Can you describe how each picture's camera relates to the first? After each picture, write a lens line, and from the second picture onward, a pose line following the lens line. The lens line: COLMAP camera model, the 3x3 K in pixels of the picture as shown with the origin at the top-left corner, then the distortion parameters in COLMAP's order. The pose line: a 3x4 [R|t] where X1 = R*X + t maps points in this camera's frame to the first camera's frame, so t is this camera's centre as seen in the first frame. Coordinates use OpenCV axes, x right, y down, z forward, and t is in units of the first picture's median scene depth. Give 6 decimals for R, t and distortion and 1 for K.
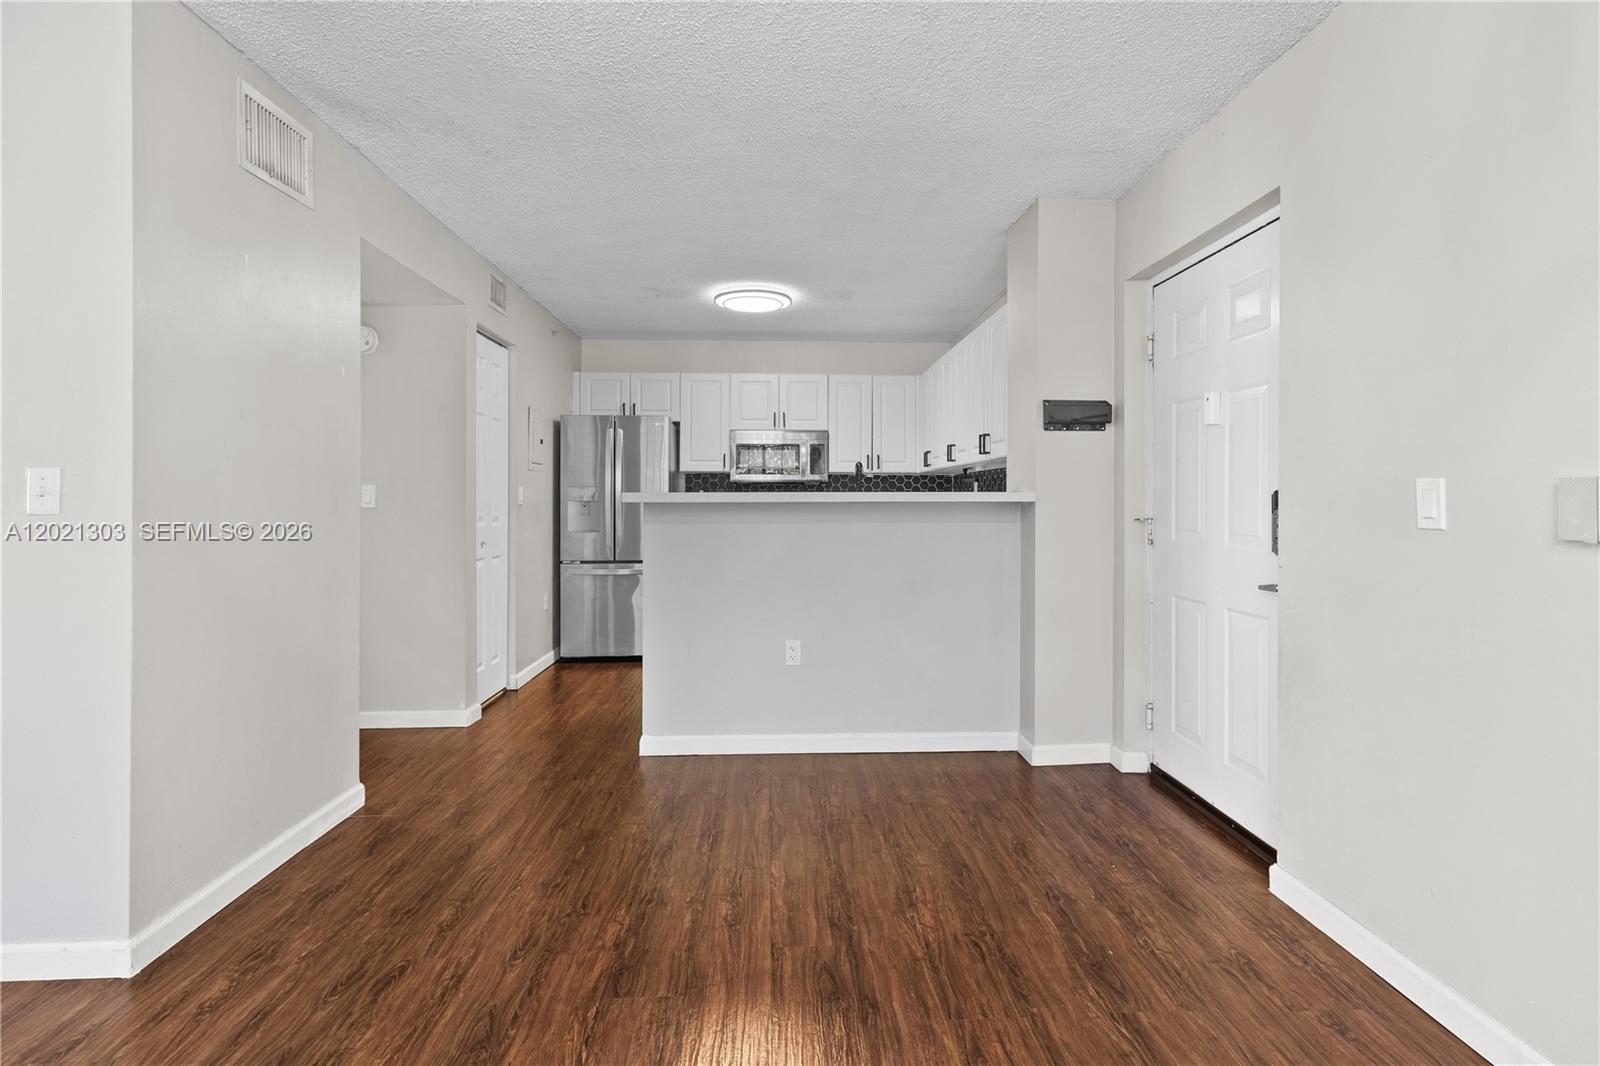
lens RADIAL K [[774.7, 0, 813.8], [0, 774.7, 497.1], [0, 0, 1]] dist [0.010864, -0.000088]
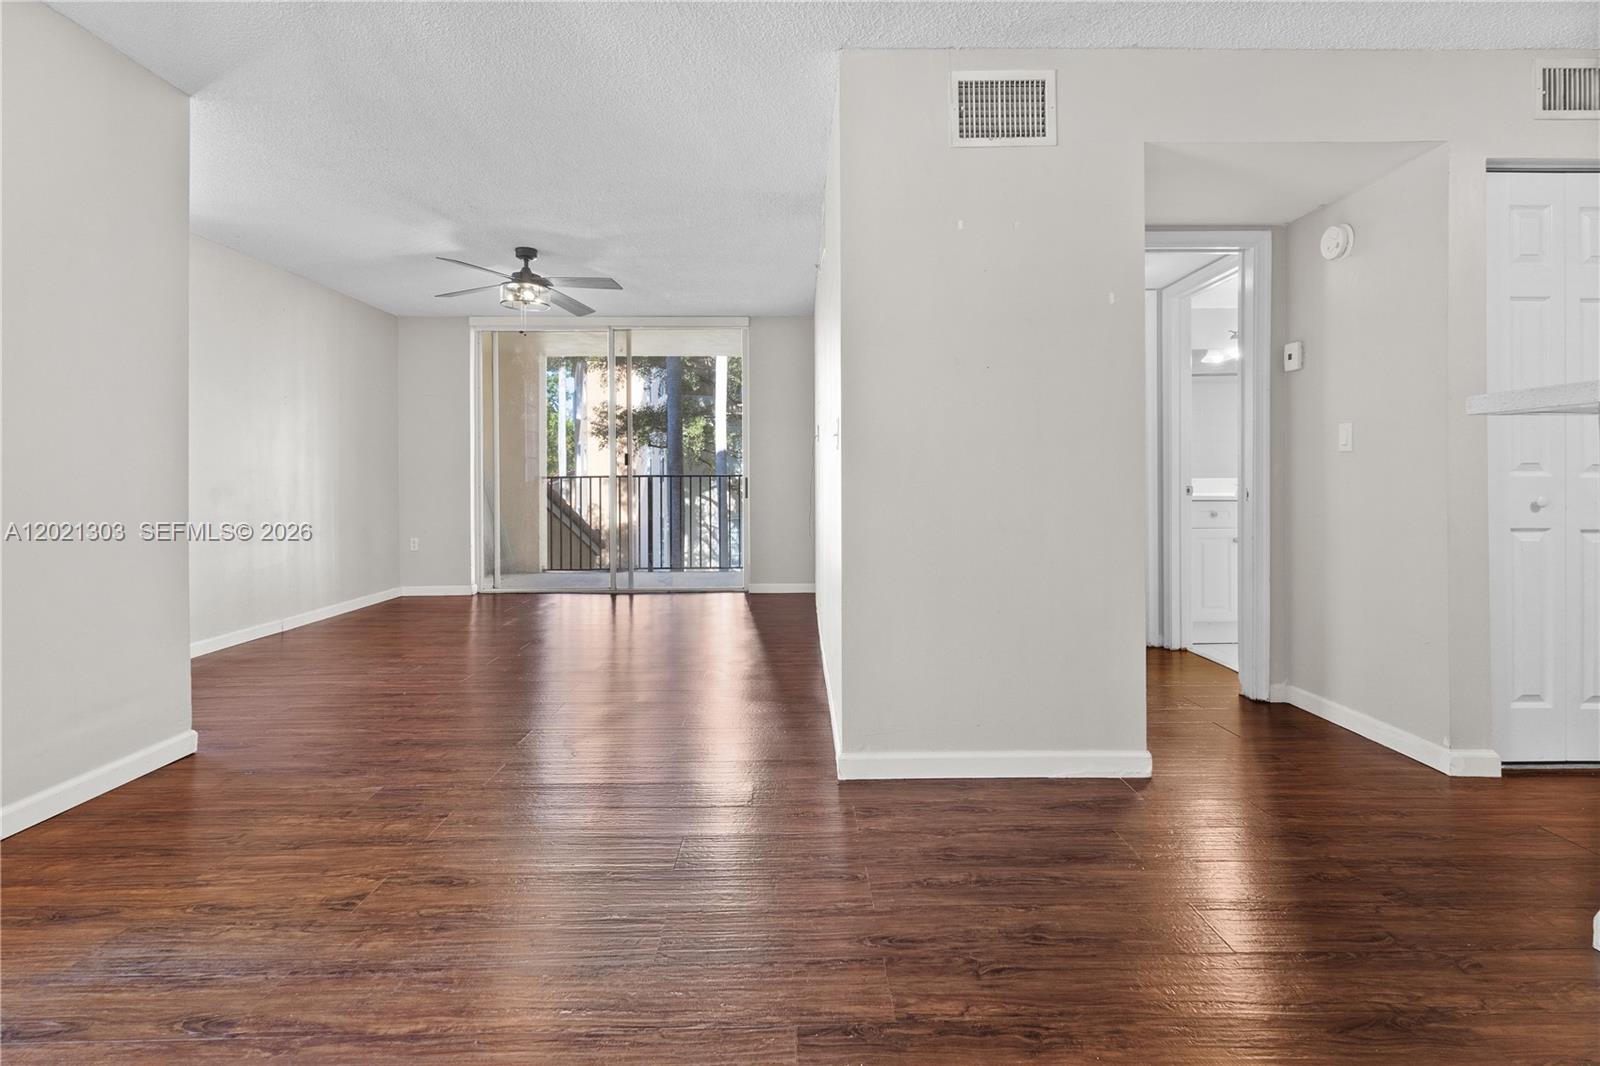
lens RADIAL K [[773.1, 0, 802.5], [0, 773.1, 473.1], [0, 0, 1]] dist [0.010708, -0.000190]
pose [[-0.034887, -0.006490, -0.999370, 0.386600], [0.006032, 0.999959, -0.006704, 0.060695], [0.999373, -0.006262, -0.034847, 0.755867]]
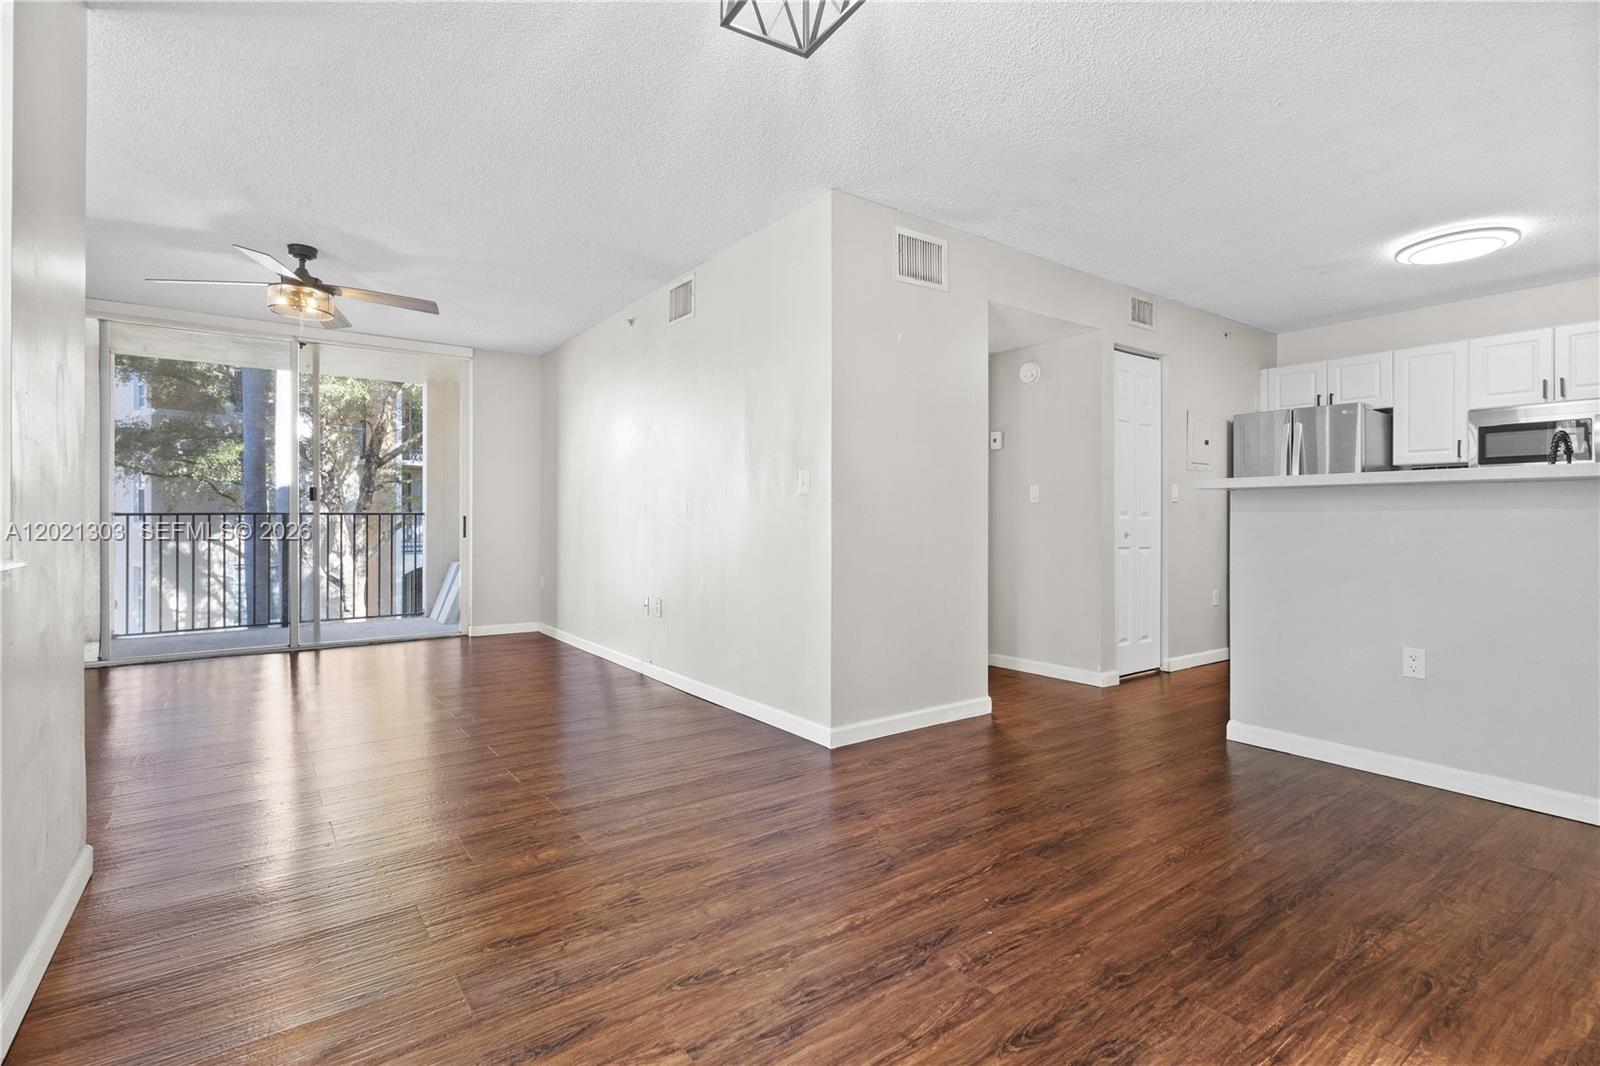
lens RADIAL K [[755.7, 0, 814.5], [0, 755.7, 508.2], [0, 0, 1]] dist [0.013780, 0.000226]
pose [[0.555237, -0.010789, -0.831622, 0.431085], [0.000211, 0.999918, -0.012831, 0.062391], [0.831692, 0.006948, 0.555194, -0.001350]]
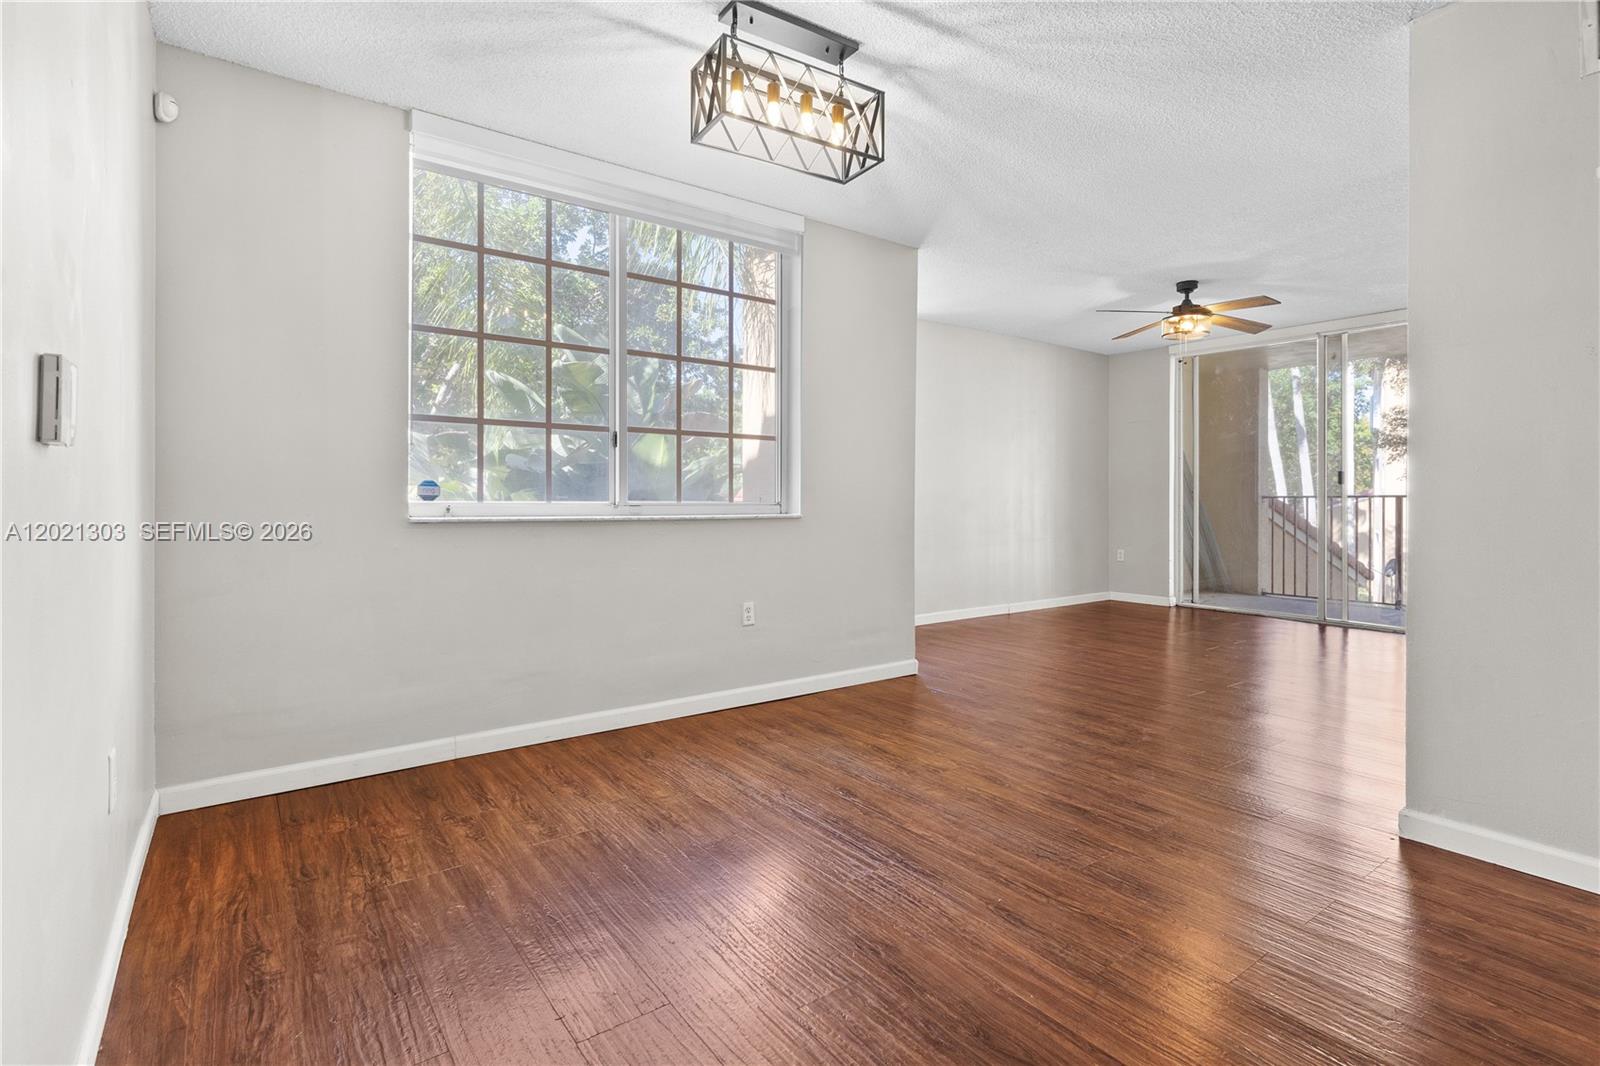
lens RADIAL K [[774.7, 0, 813.8], [0, 774.7, 497.1], [0, 0, 1]] dist [0.010864, -0.000088]
pose [[-0.824133, -0.002688, -0.566389, 0.463631], [-0.002681, 0.999996, -0.000844, 0.058339], [0.566389, 0.000823, -0.824137, 1.147421]]
